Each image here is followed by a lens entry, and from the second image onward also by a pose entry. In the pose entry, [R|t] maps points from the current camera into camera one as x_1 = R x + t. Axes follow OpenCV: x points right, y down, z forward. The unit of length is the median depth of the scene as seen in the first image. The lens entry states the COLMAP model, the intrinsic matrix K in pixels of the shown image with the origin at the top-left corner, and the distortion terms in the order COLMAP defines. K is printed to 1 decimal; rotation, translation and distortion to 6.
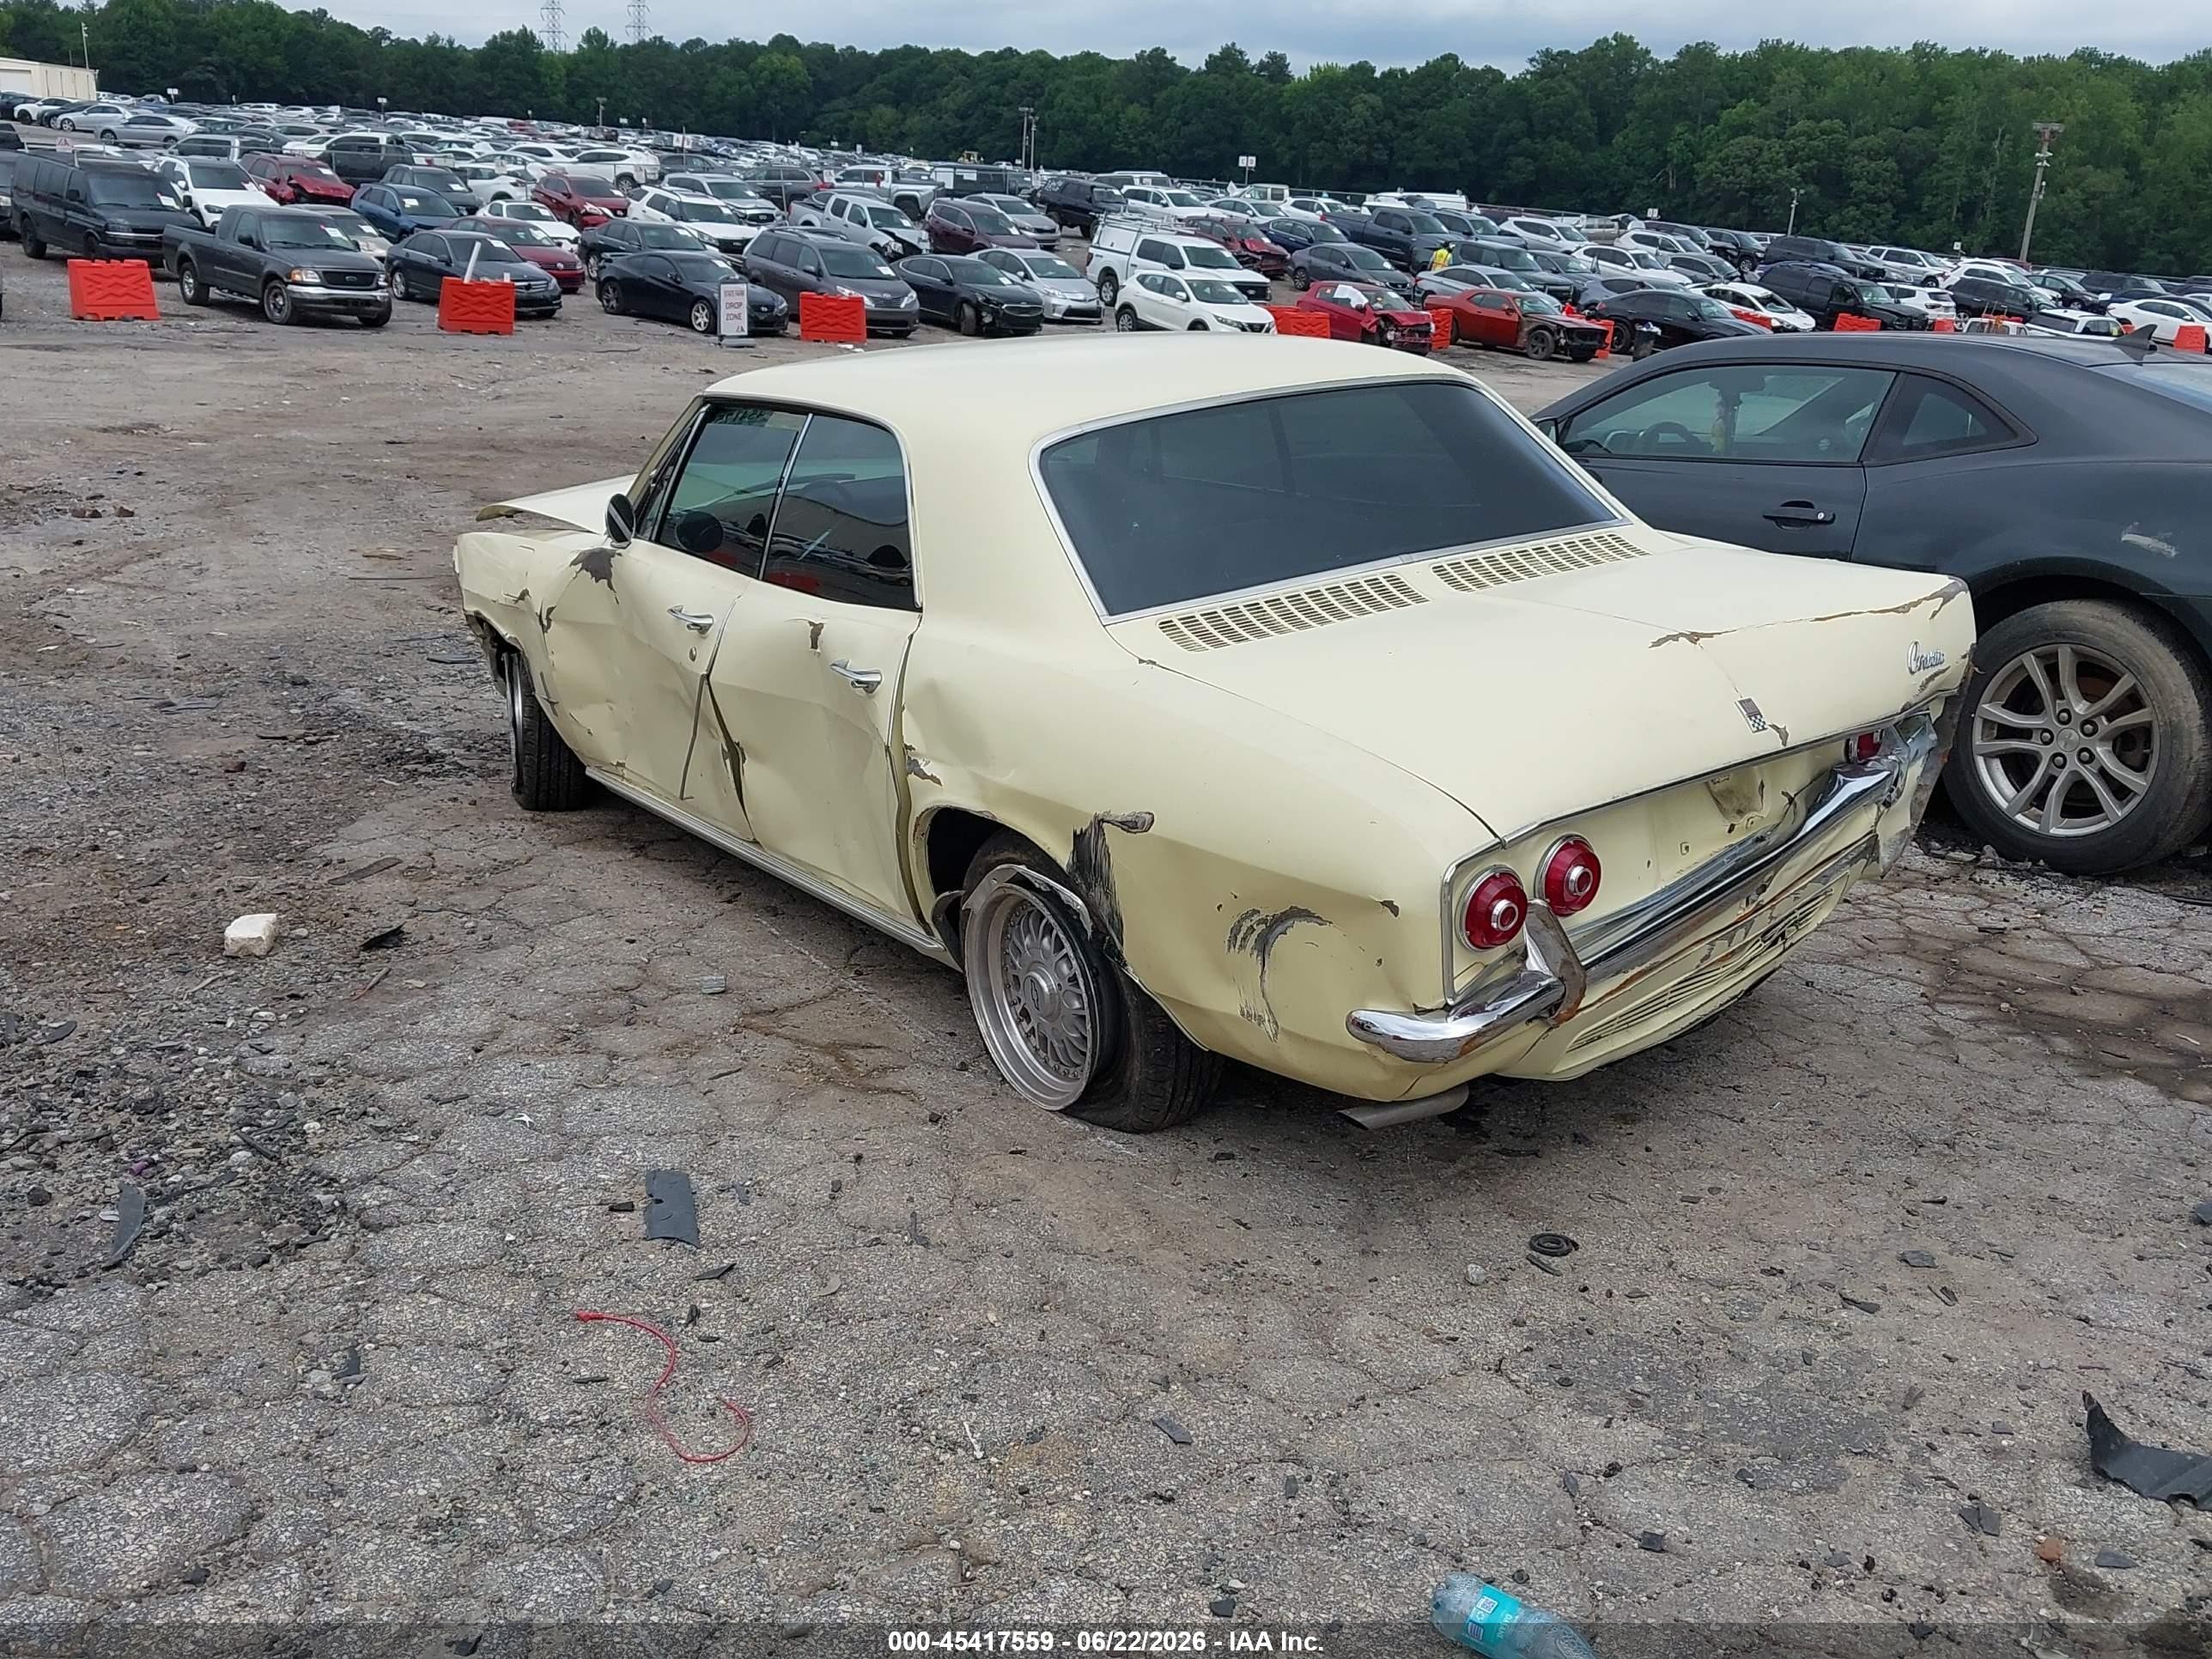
lens RADIAL K [[2941.1, 0, 1133.7], [0, 2941.1, 843.5], [0, 0, 1]] dist [0.073450, -0.023405]
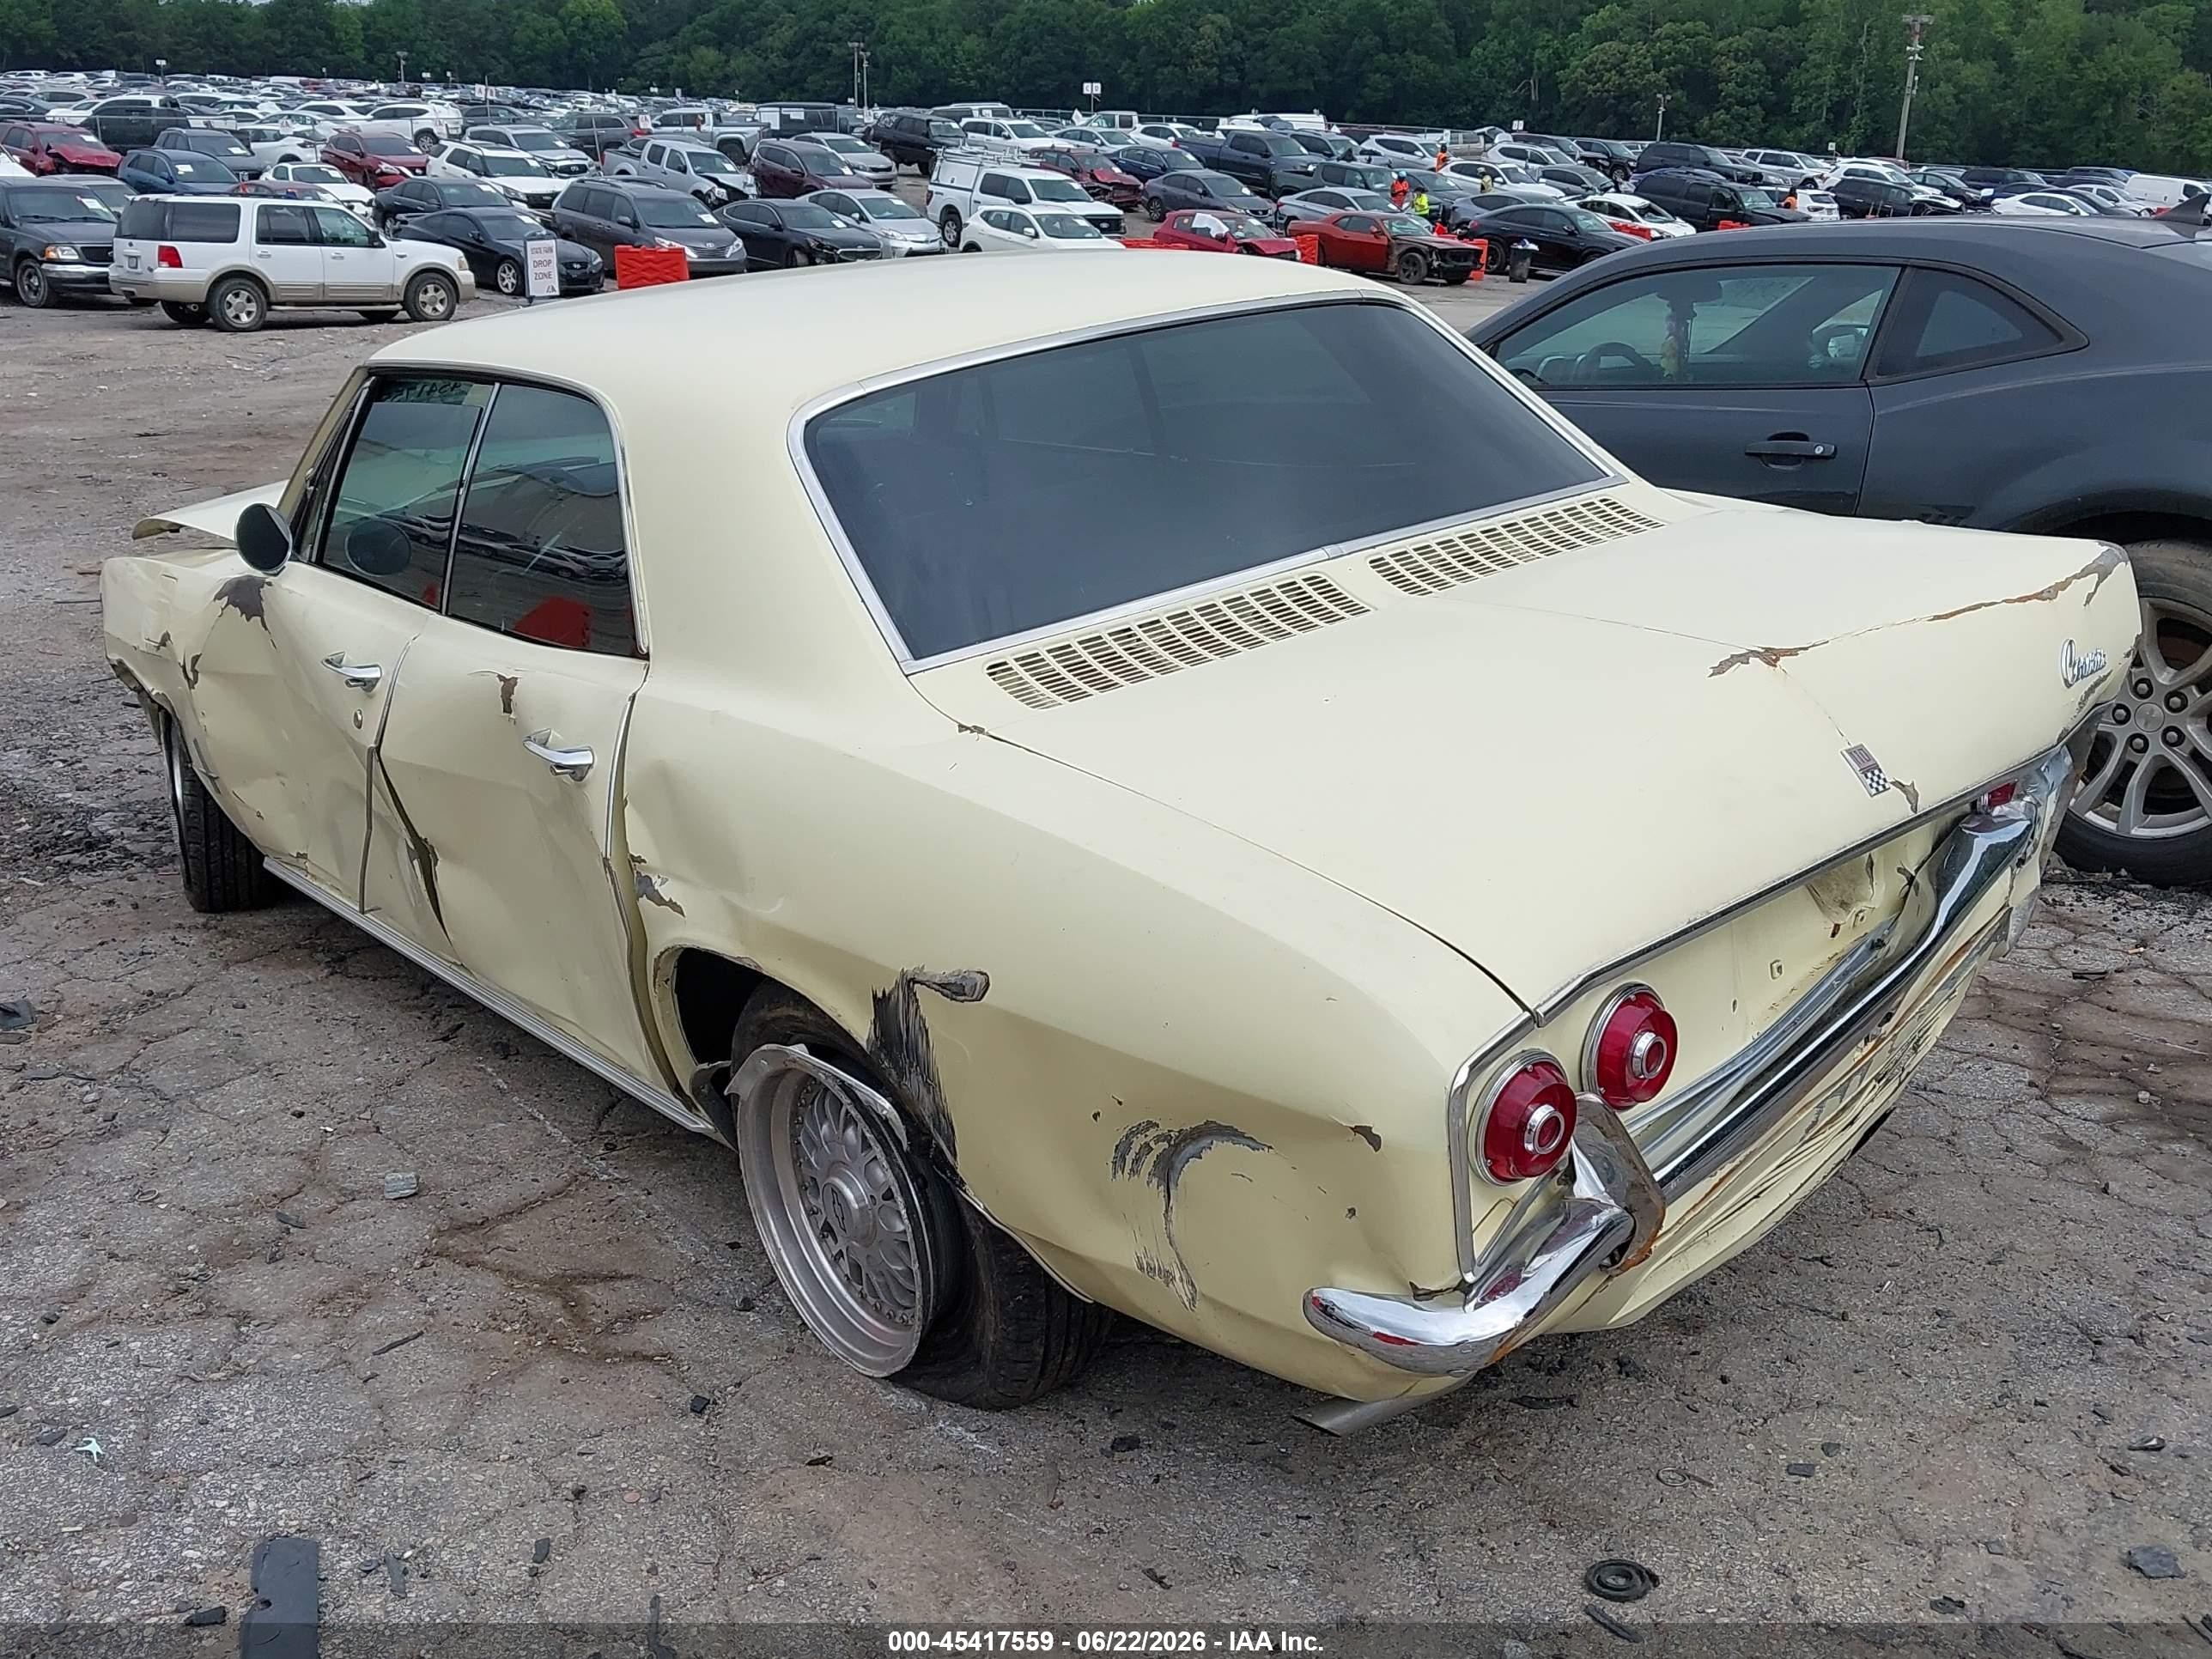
lens RADIAL K [[2630.0, 0, 1106.0], [0, 2630.0, 829.5], [0, 0, 1]] dist [0.002159, 0.084973]
pose [[0.998199, -0.053134, 0.027834, 0.011611], [0.052195, 0.998077, 0.033438, -0.037986], [-0.029558, -0.031925, 0.999053, 0.261203]]
